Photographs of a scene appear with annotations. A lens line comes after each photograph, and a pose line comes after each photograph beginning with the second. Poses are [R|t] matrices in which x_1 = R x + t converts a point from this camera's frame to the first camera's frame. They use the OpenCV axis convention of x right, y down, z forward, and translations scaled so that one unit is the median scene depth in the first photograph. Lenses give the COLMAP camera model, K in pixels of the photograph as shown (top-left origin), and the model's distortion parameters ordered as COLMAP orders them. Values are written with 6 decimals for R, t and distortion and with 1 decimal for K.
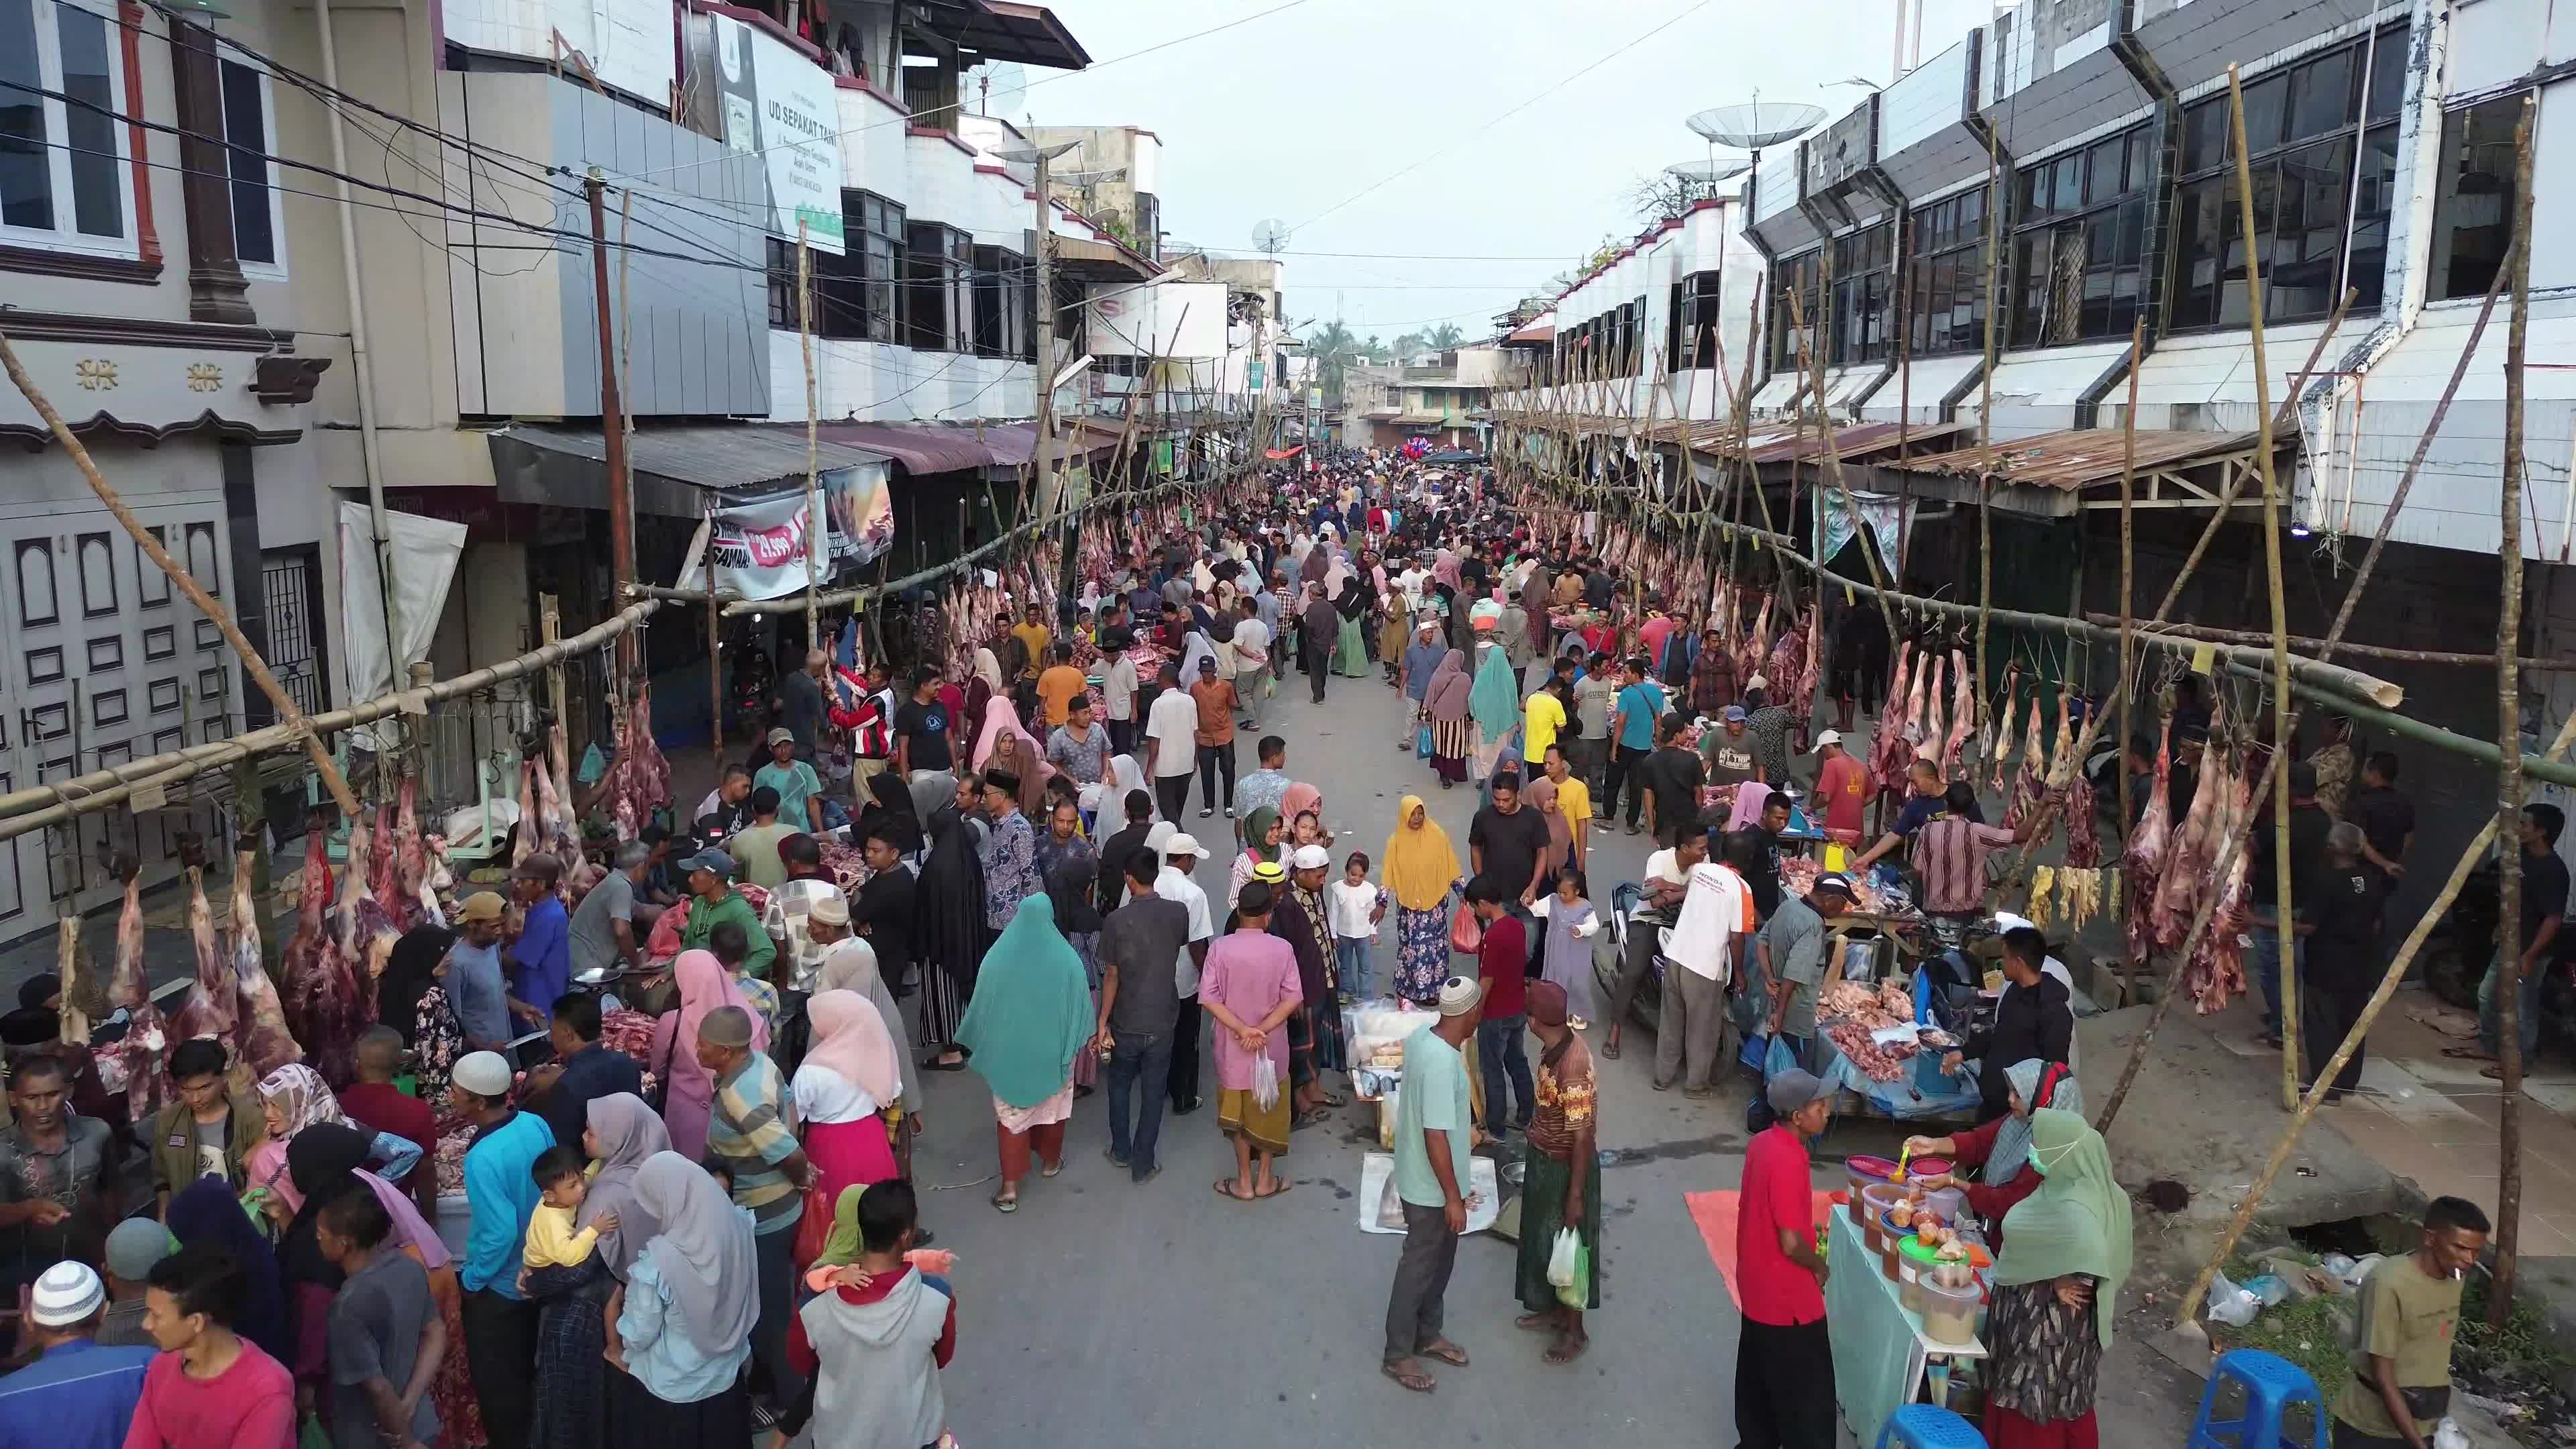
lens RADIAL K [[1870.6, 0, 1288.0], [0, 1870.6, 724.5], [0, 0, 1]] dist [0.078791, -0.103585]
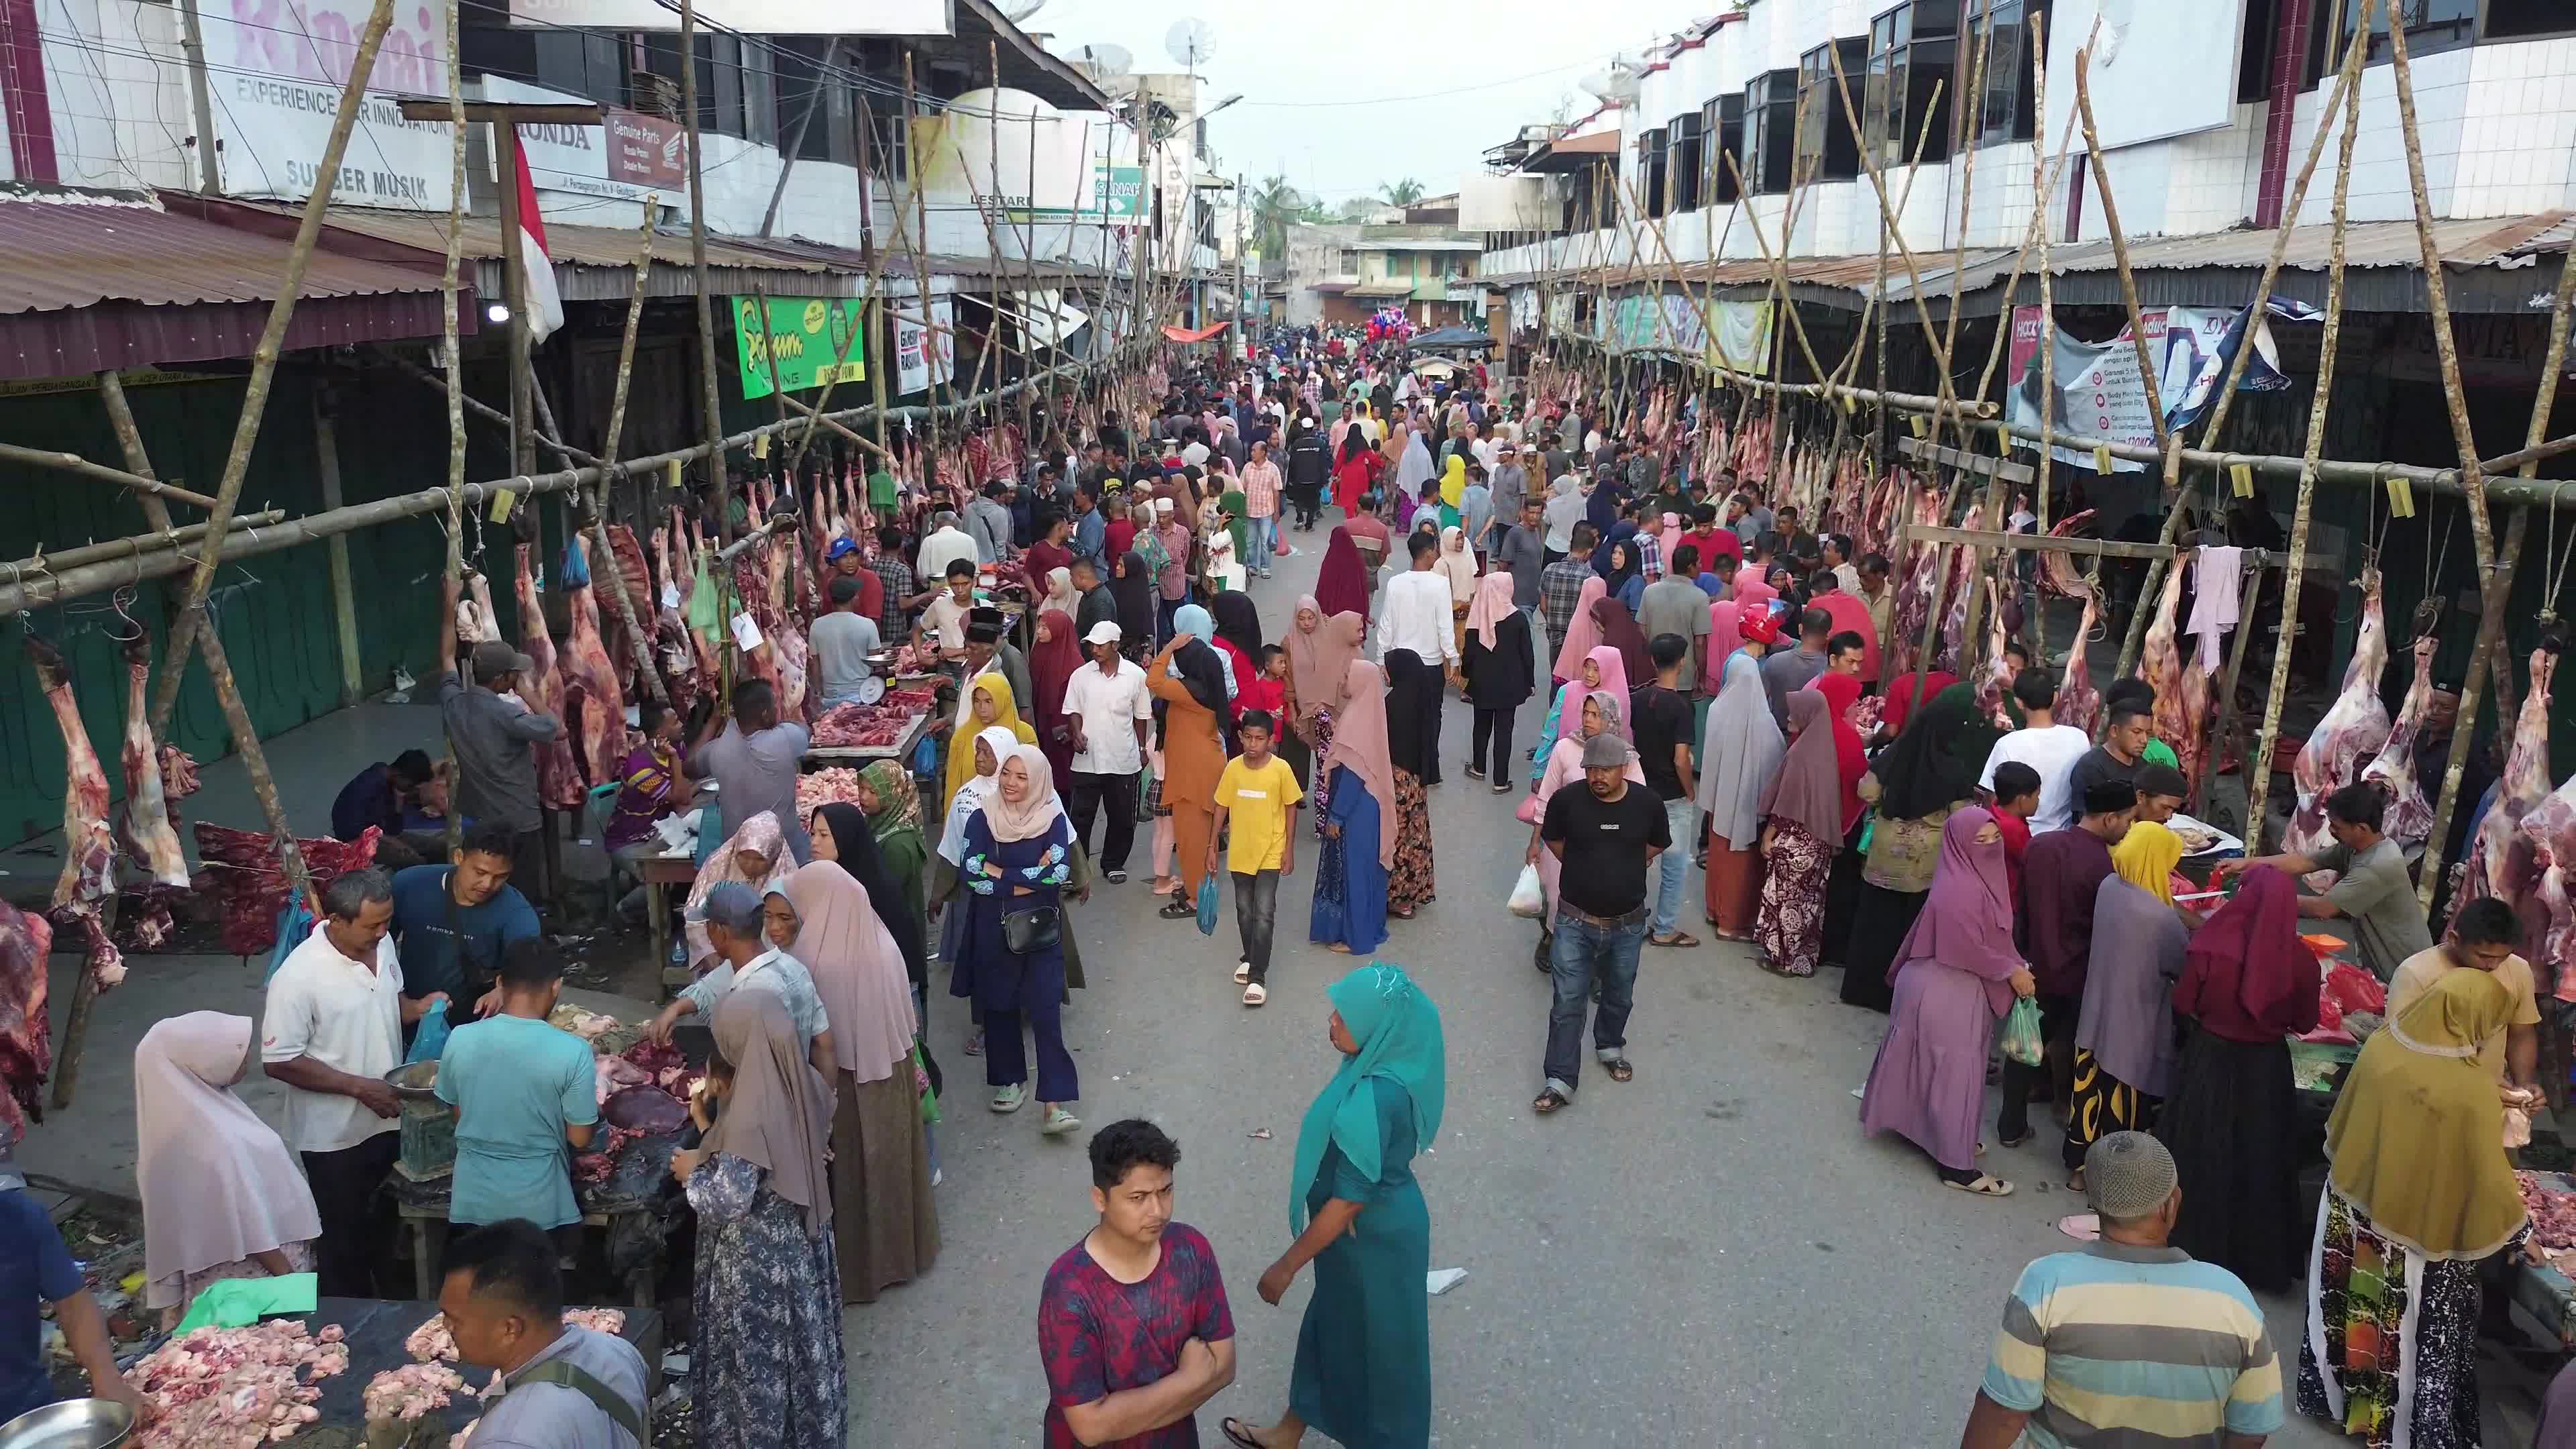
lens RADIAL K [[1870.6, 0, 1288.0], [0, 1870.6, 724.5], [0, 0, 1]] dist [0.078791, -0.103585]
pose [[0.999532, -0.008333, 0.029418, 0.027065], [0.006500, 0.998064, 0.061857, -0.160620], [-0.029876, -0.061637, 0.997651, 1.106706]]
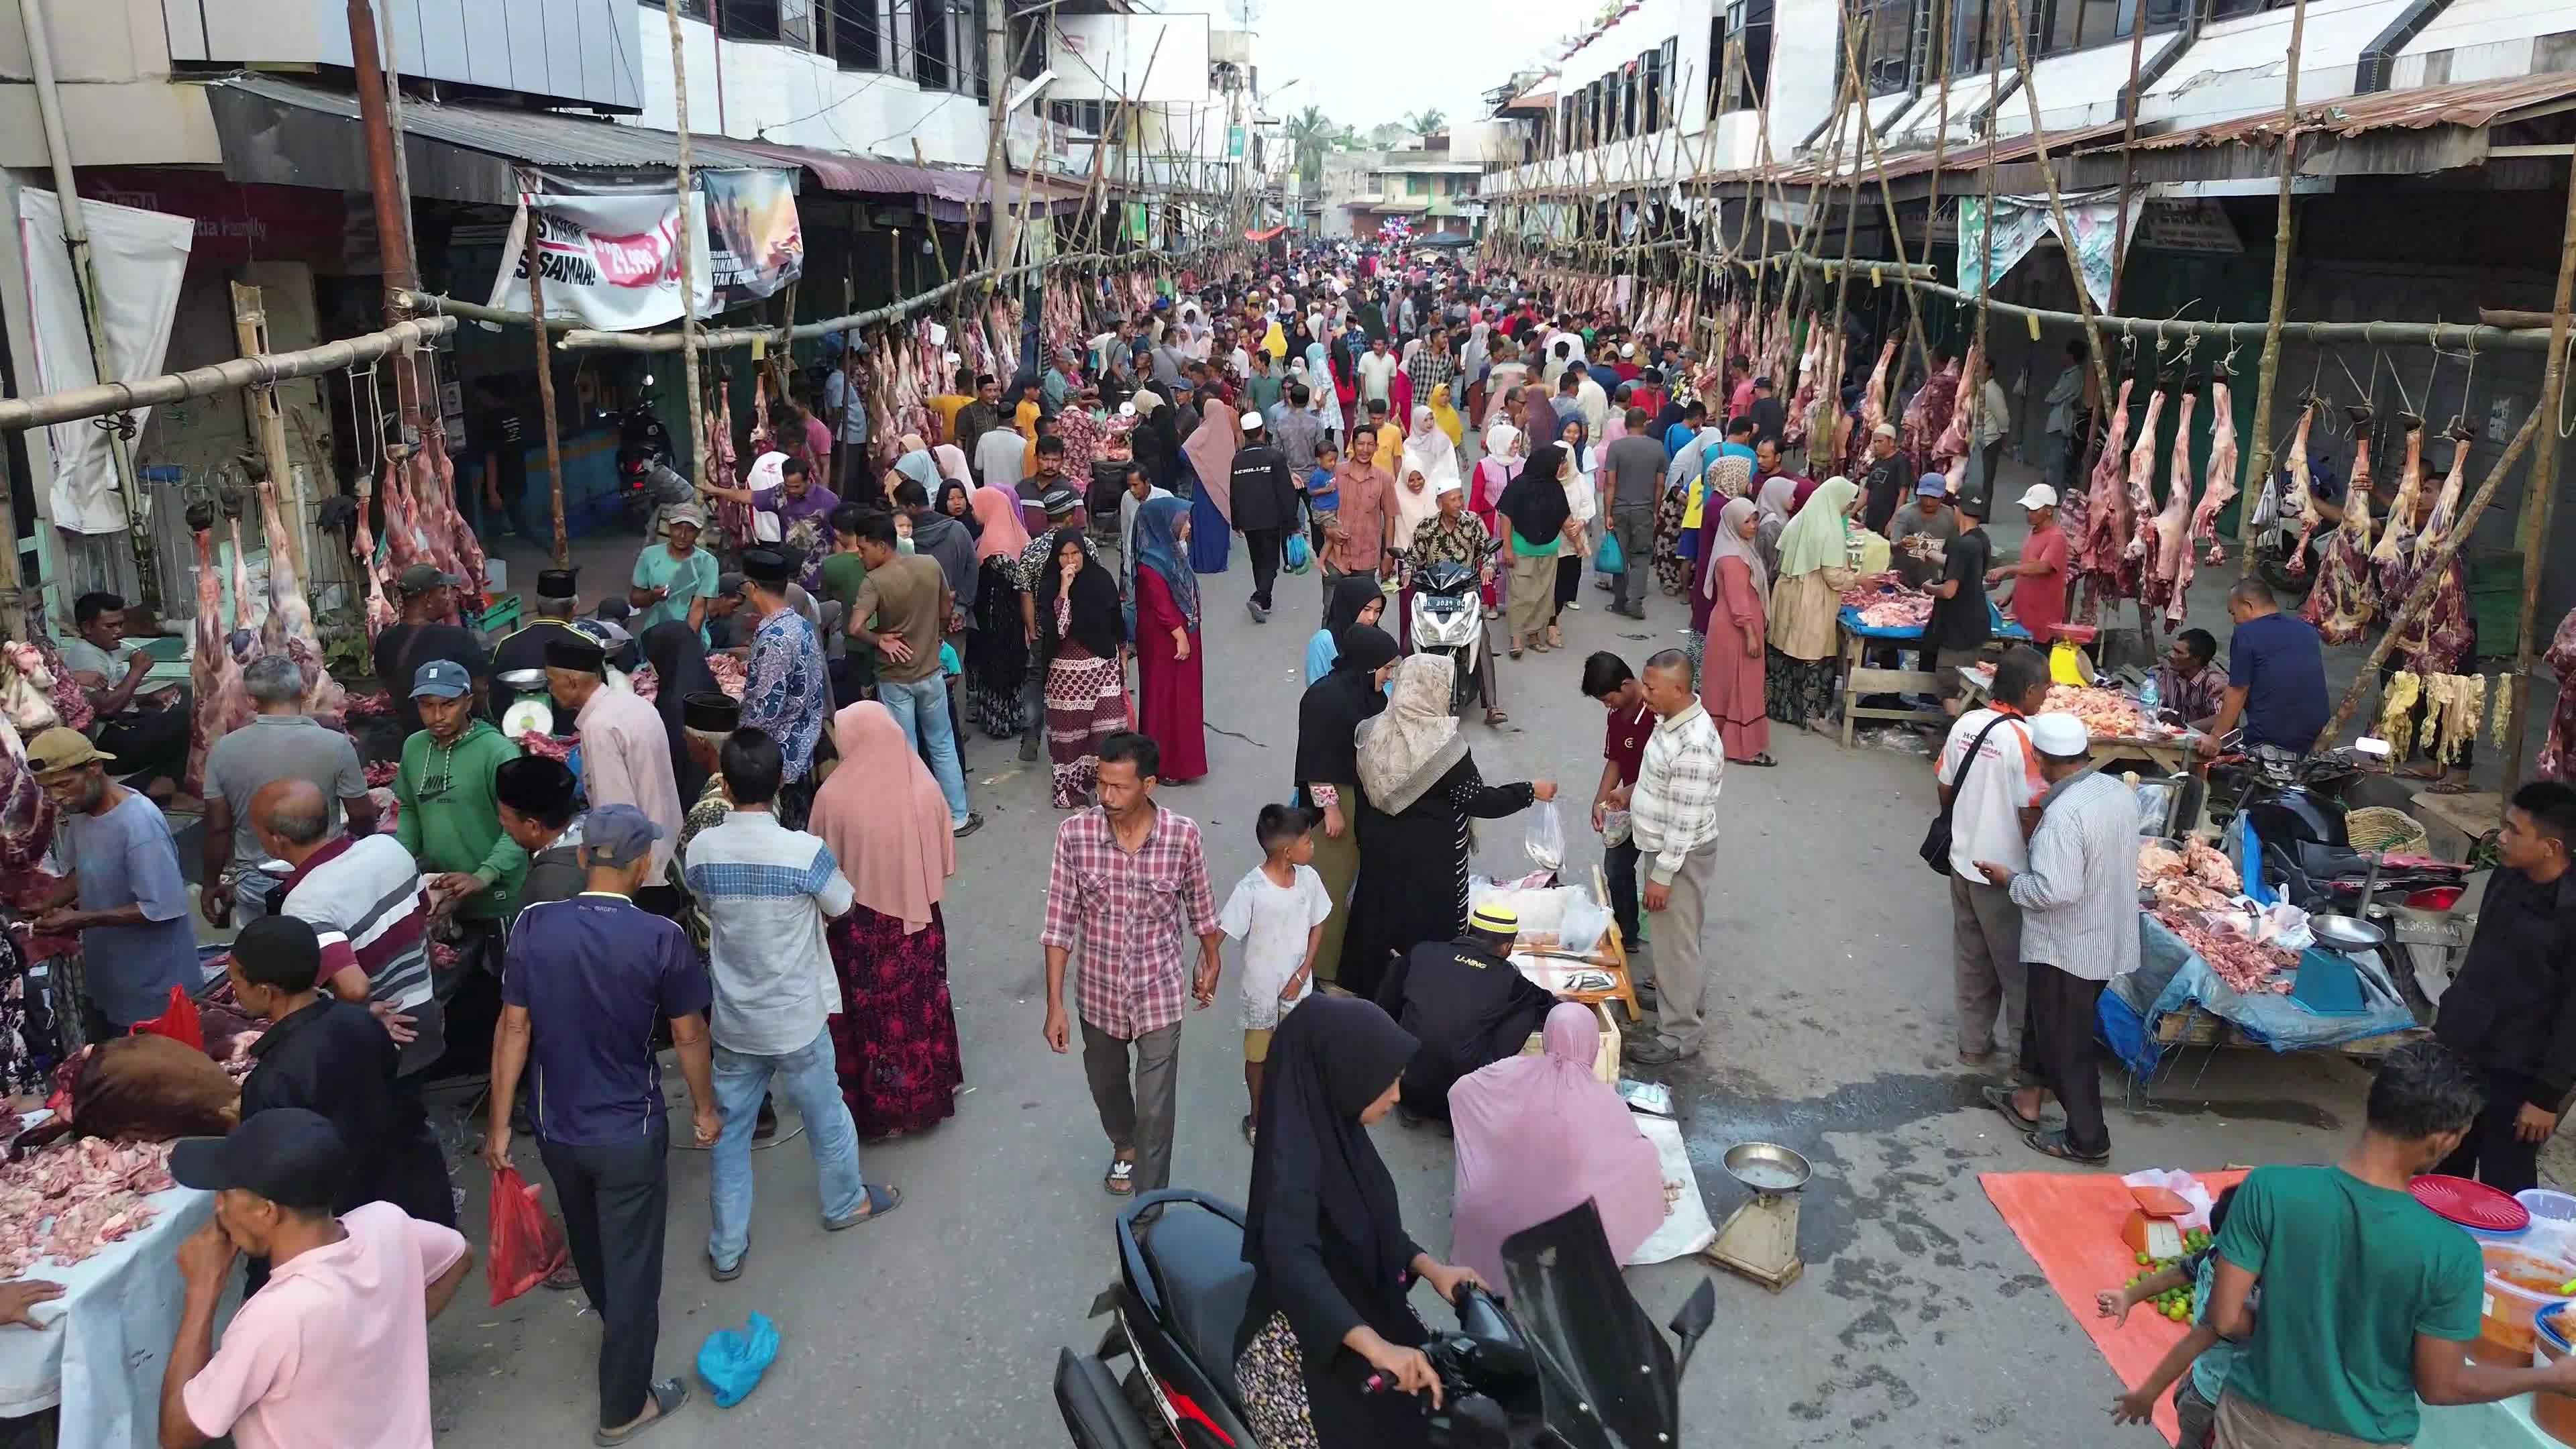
lens RADIAL K [[1882.4, 0, 1288.0], [0, 1882.4, 724.5], [0, 0, 1]] dist [0.052518, -0.049737]
pose [[0.999881, -0.007885, 0.013268, -0.015219], [0.006526, 0.995012, 0.099539, 0.010494], [-0.013987, -0.099441, 0.994945, 0.147984]]
